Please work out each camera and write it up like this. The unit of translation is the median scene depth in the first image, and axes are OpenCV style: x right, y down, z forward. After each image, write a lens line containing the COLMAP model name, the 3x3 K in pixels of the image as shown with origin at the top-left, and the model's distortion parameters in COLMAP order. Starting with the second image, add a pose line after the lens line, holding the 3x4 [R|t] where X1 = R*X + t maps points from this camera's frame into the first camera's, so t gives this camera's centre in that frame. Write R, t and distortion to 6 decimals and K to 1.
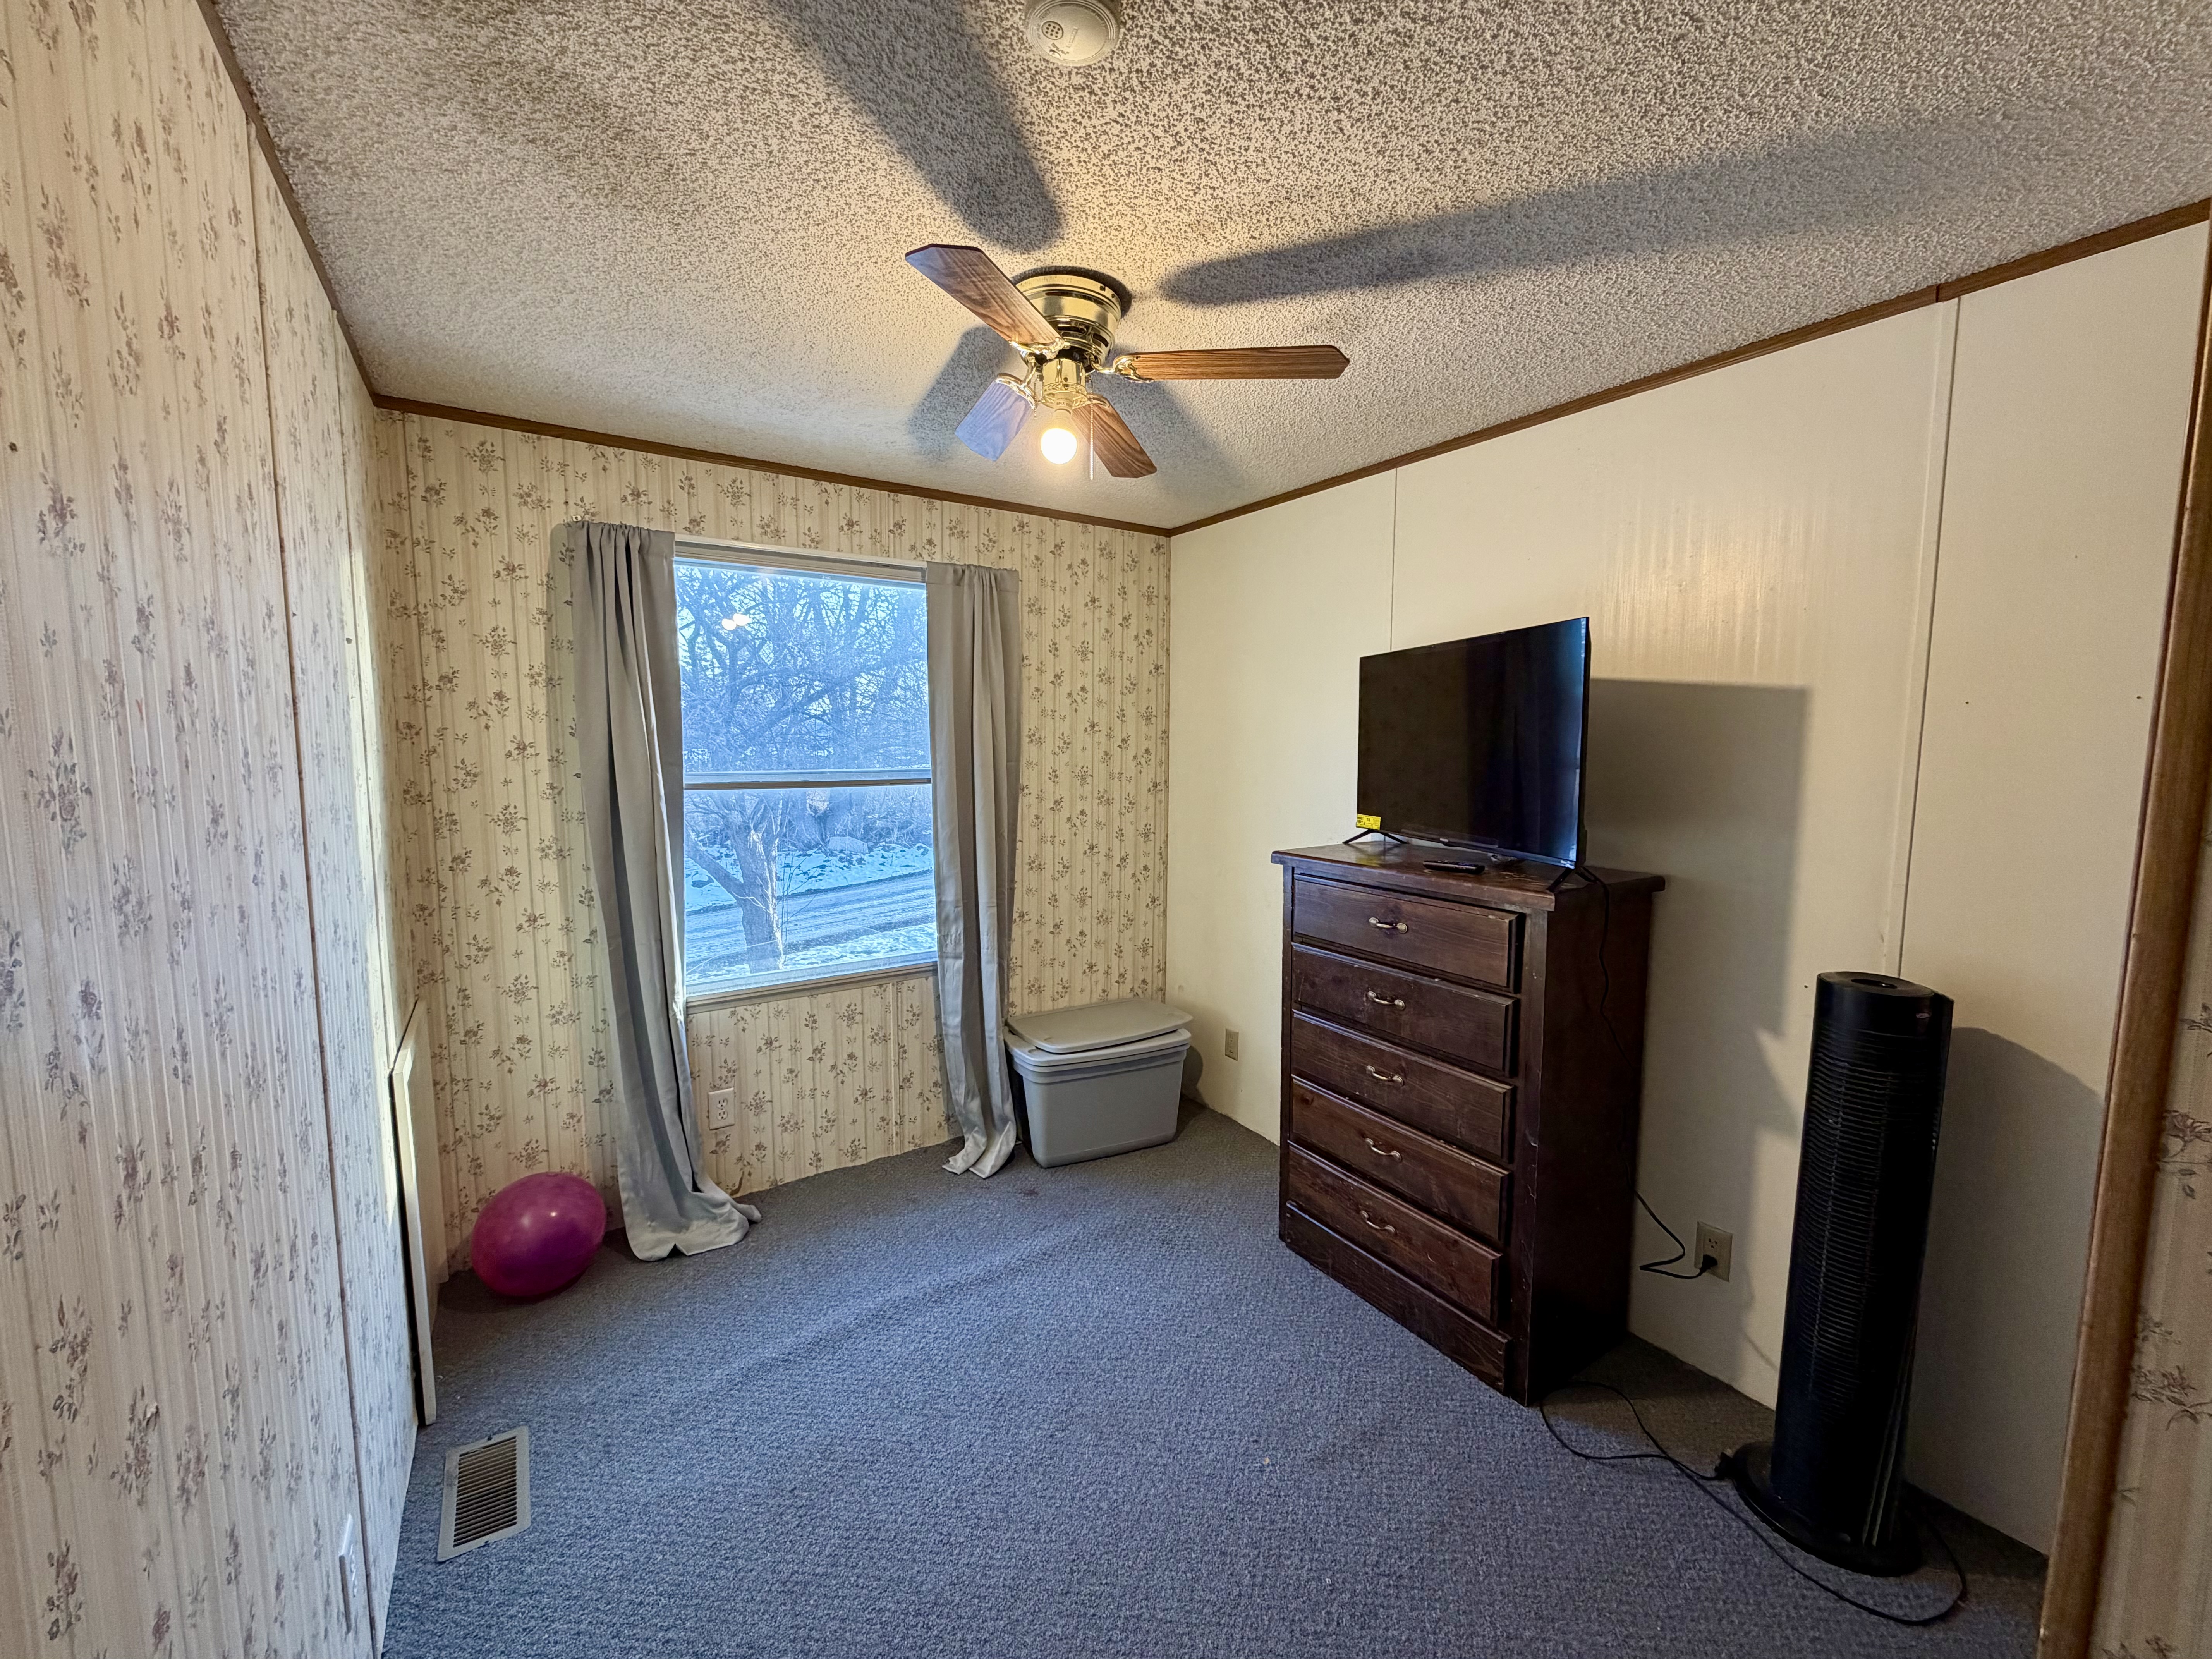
lens RADIAL K [[883.5, 0, 1104.5], [0, 883.5, 822.1], [0, 0, 1]] dist [-0.000681, -0.000315]
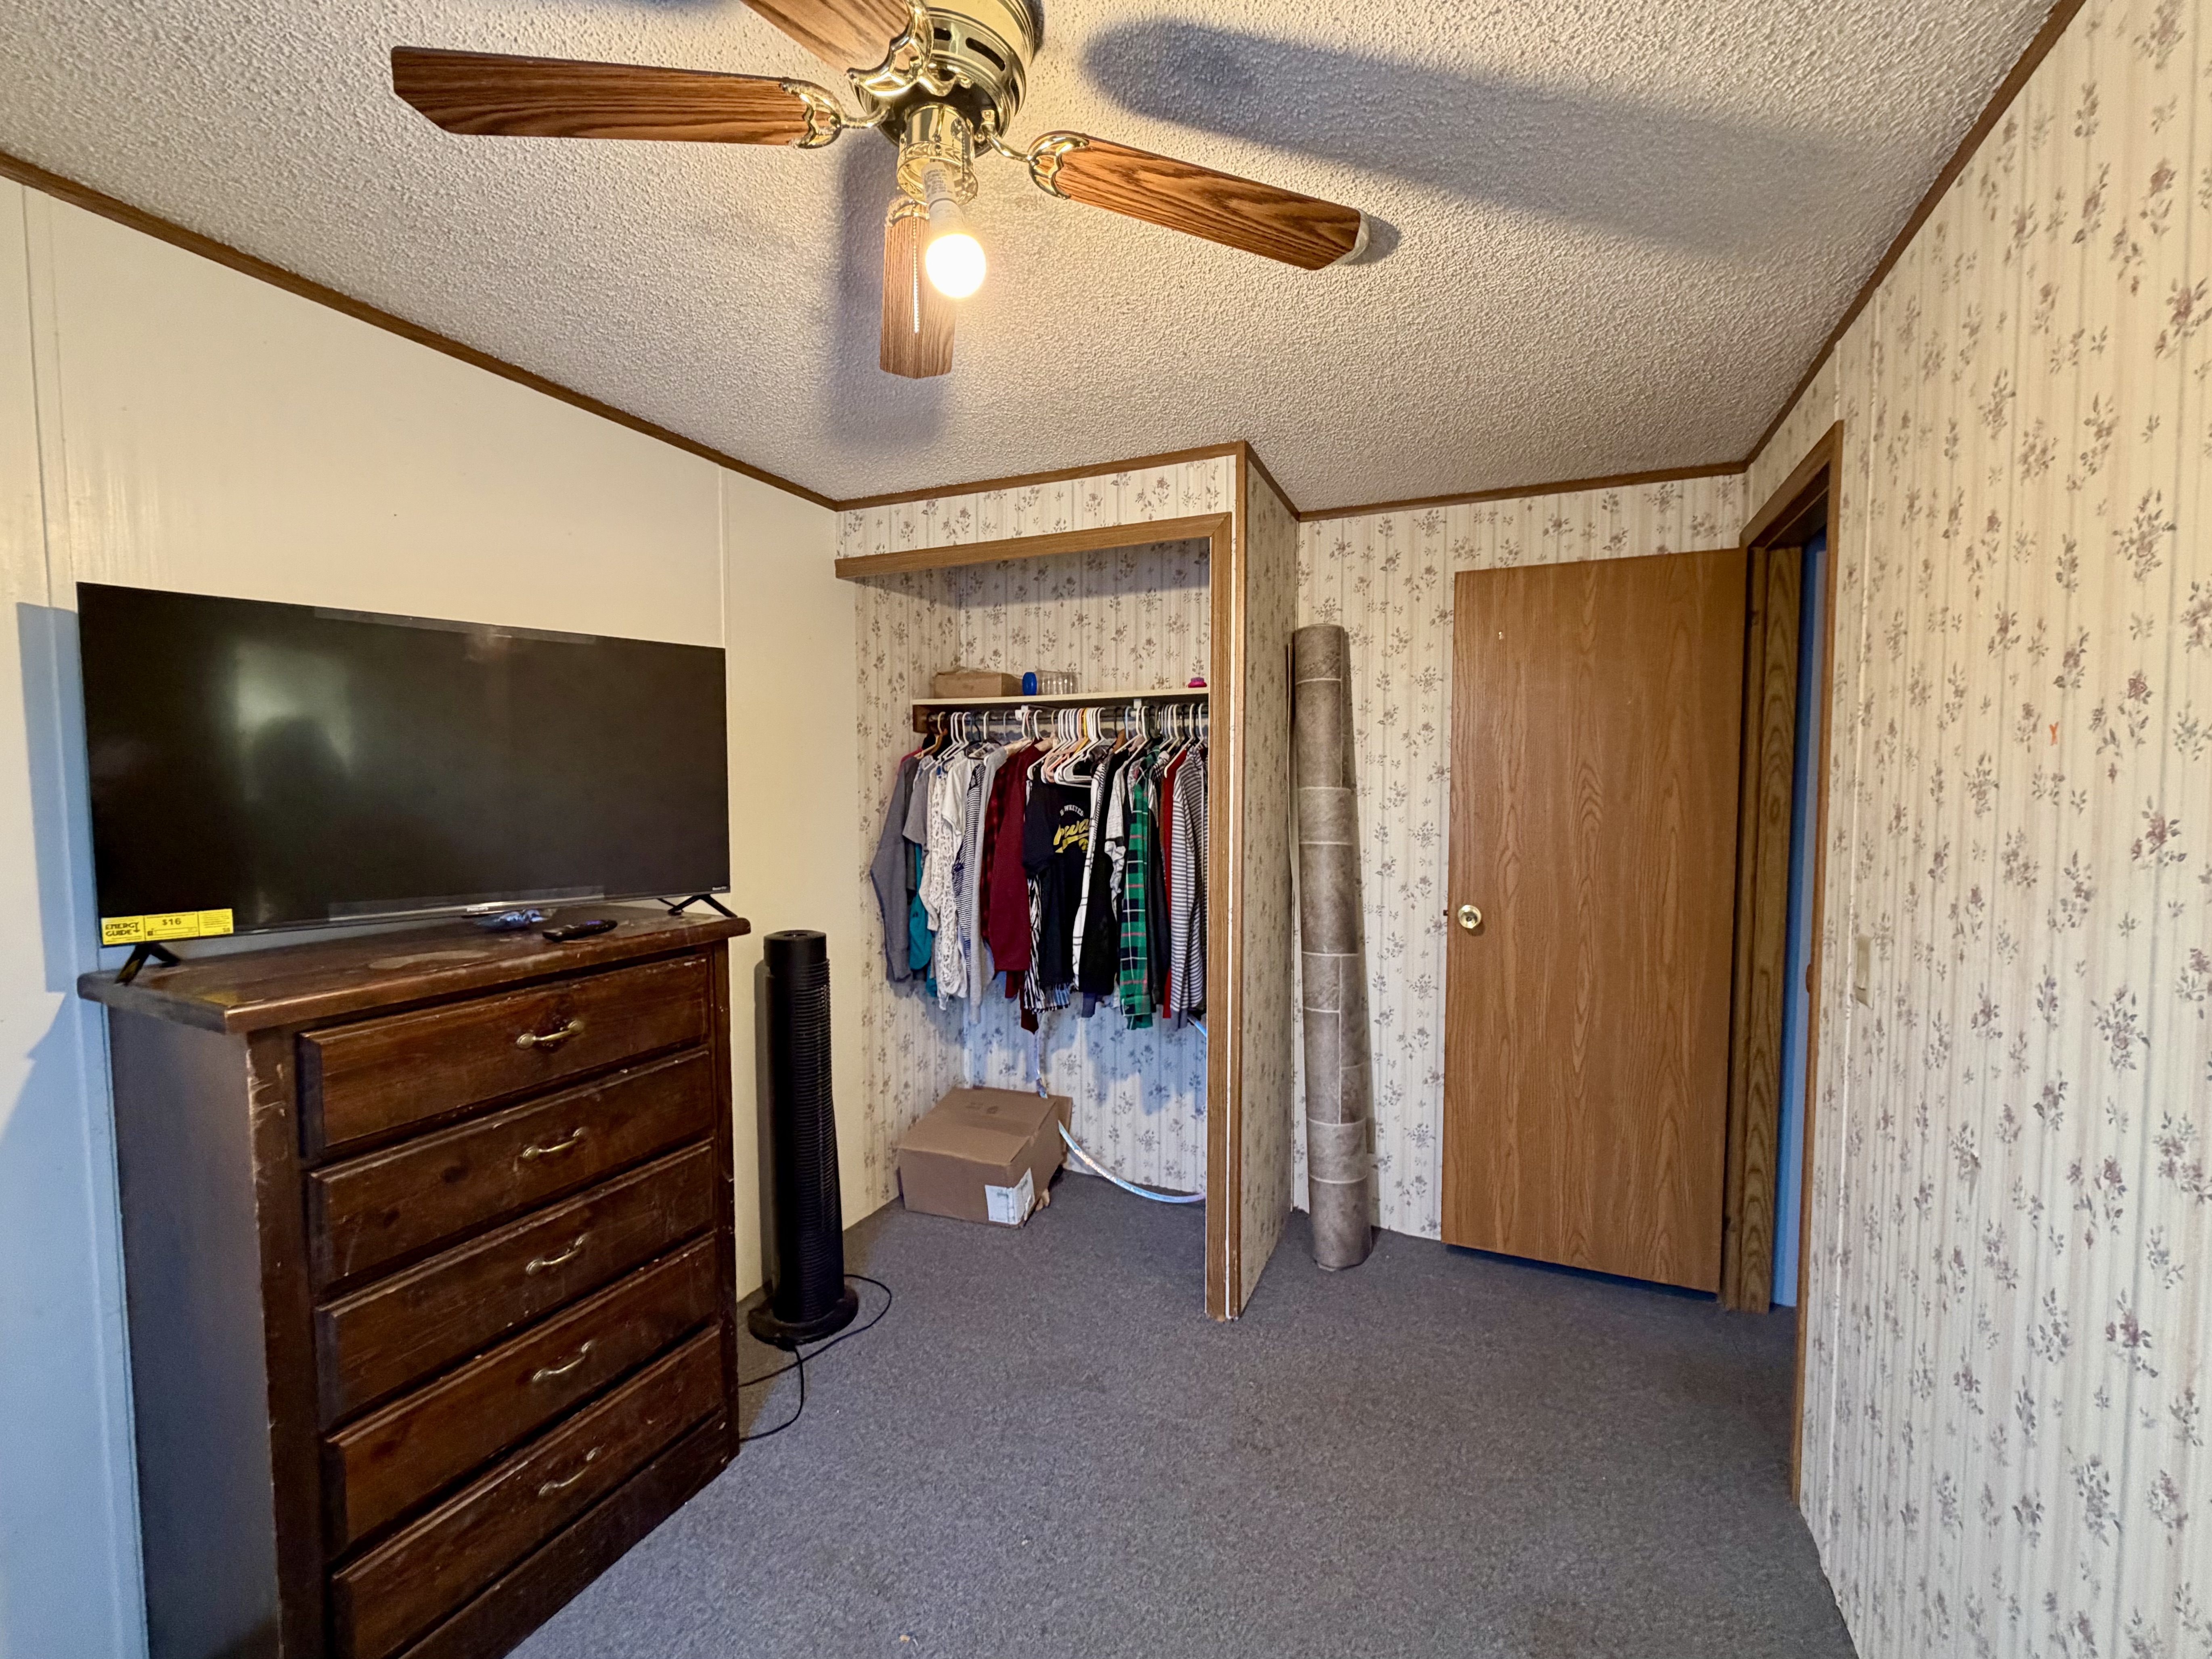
lens RADIAL K [[883.5, 0, 1108.0], [0, 883.5, 834.1], [0, 0, 1]] dist [-0.000681, -0.000315]
pose [[-0.541256, -0.041186, 0.839848, -0.468057], [0.084822, 0.991031, 0.103265, -0.068134], [-0.836568, 0.127130, -0.532908, 0.966866]]
